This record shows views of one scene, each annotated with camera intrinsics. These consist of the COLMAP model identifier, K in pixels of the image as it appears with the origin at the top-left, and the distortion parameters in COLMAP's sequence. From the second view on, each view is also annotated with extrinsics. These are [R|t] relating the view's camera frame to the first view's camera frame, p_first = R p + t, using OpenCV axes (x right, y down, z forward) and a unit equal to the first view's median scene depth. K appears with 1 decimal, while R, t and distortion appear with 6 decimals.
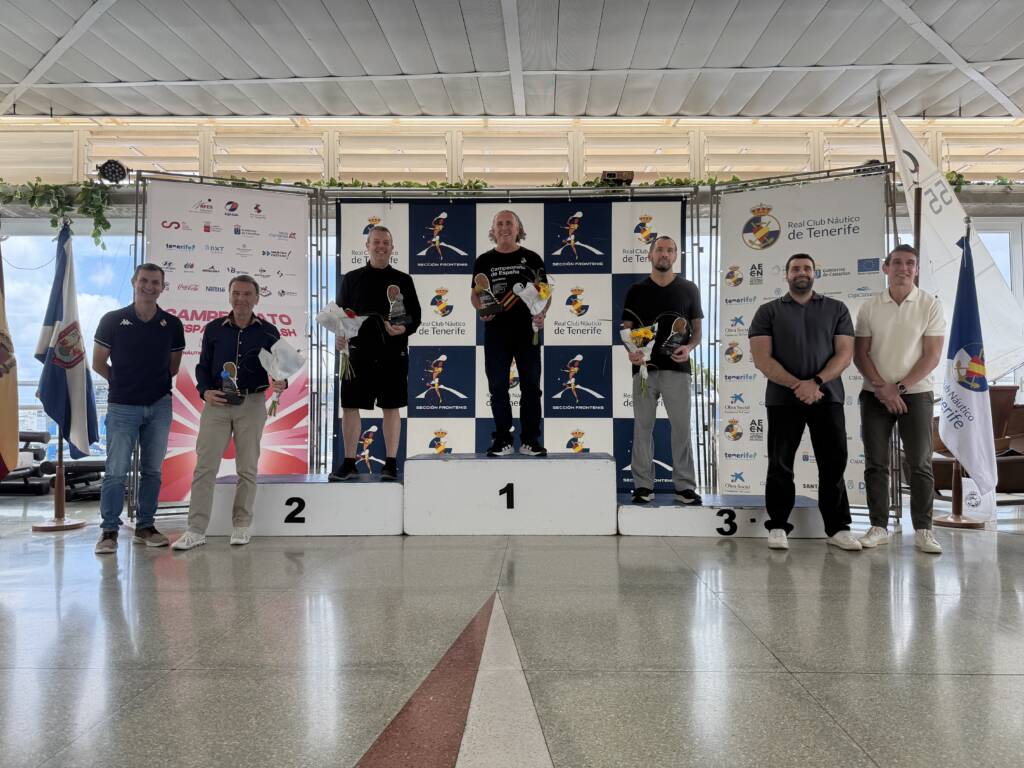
lens RADIAL K [[715.5, 0, 515.0], [0, 715.5, 383.2], [0, 0, 1]] dist [0.107860, -0.170076]
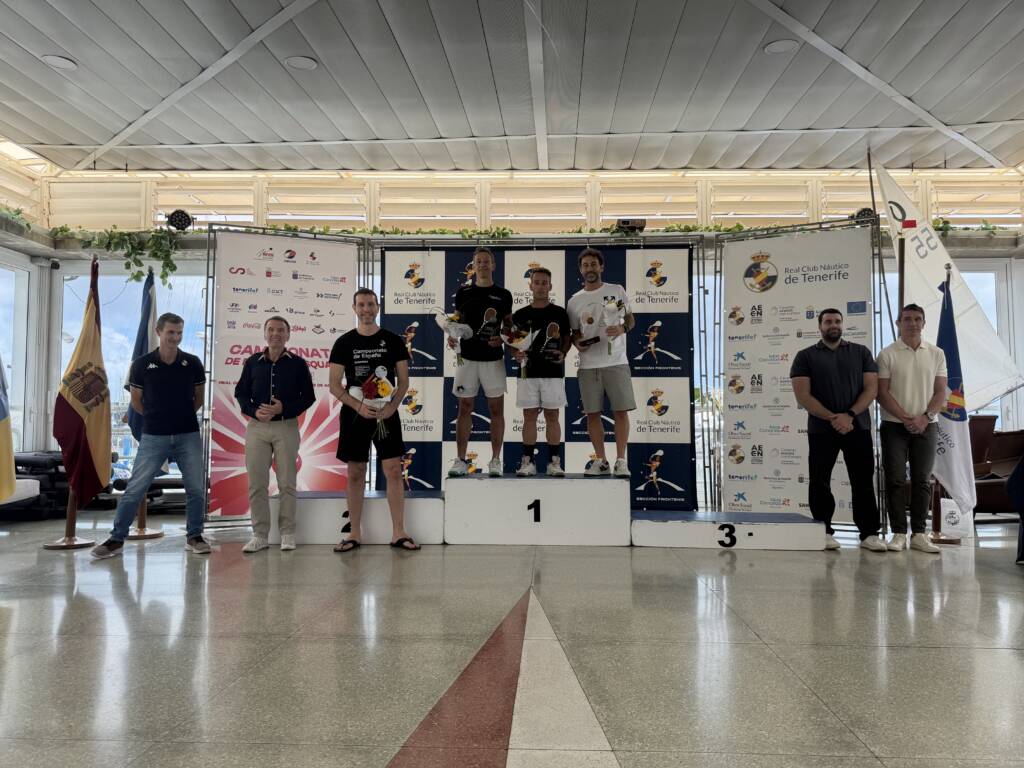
lens RADIAL K [[716.2, 0, 512.8], [0, 716.2, 387.3], [0, 0, 1]] dist [0.144899, -0.253843]
pose [[0.999774, 0.003706, -0.020950, -0.017252], [-0.004212, 0.999700, -0.024147, -0.009313], [0.020854, 0.024230, 0.999489, -0.120136]]
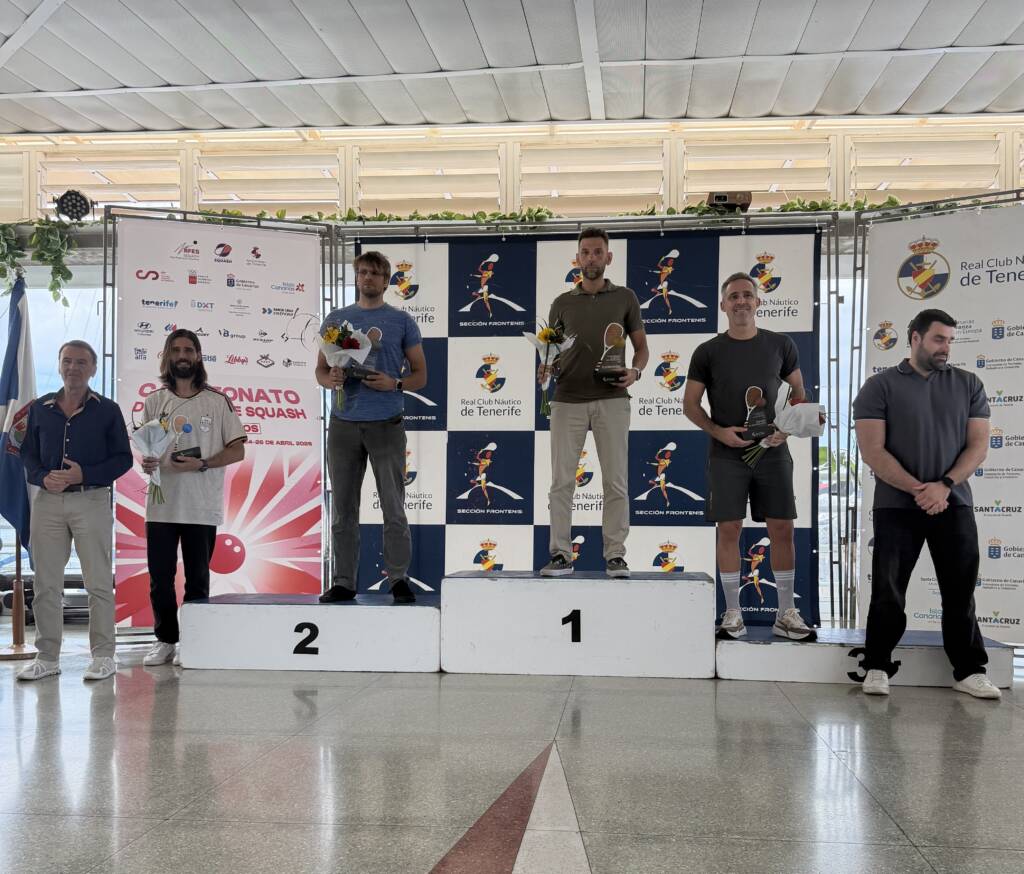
lens RADIAL K [[970.6, 0, 523.1], [0, 970.6, 520.9], [0, 0, 1]] dist [0.116816, -0.208927]
pose [[0.997216, 0.007859, -0.074152, 0.010164], [-0.004583, 0.999010, 0.044253, -0.002003], [0.074427, -0.043790, 0.996265, -0.037362]]
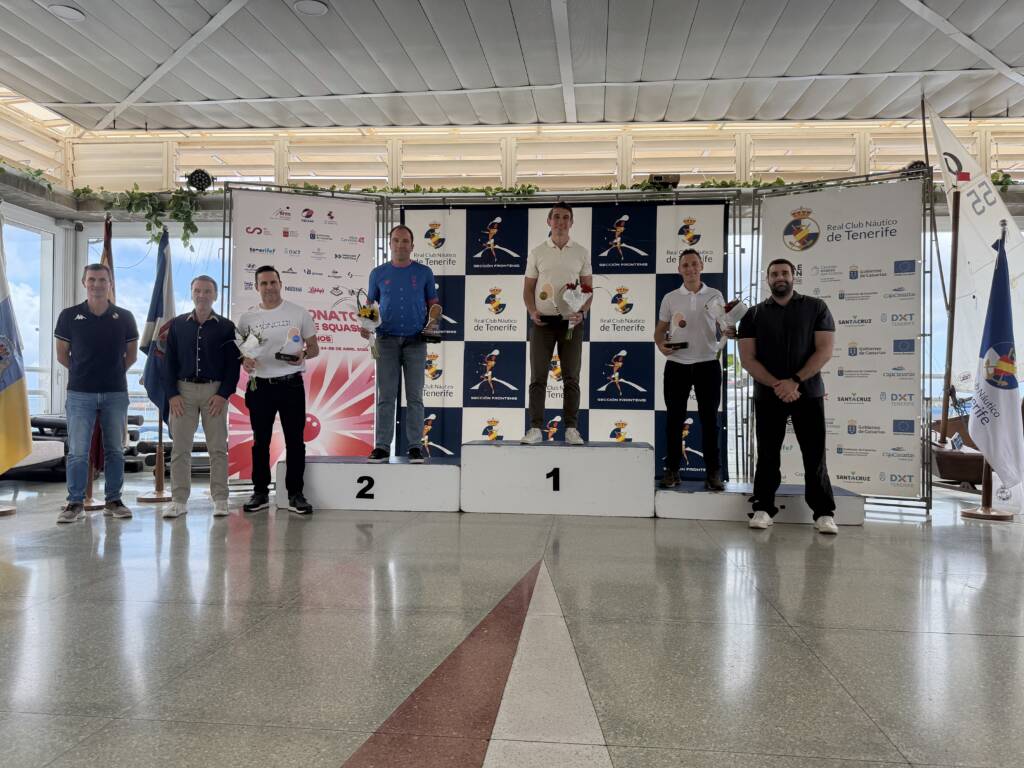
lens RADIAL K [[715.6, 0, 511.6], [0, 715.6, 387.7], [0, 0, 1]] dist [0.118746, -0.201833]
pose [[0.997172, 0.011811, -0.074226, 0.003783], [-0.010434, 0.999767, 0.018910, -0.002666], [0.074432, -0.018082, 0.997062, -0.077680]]
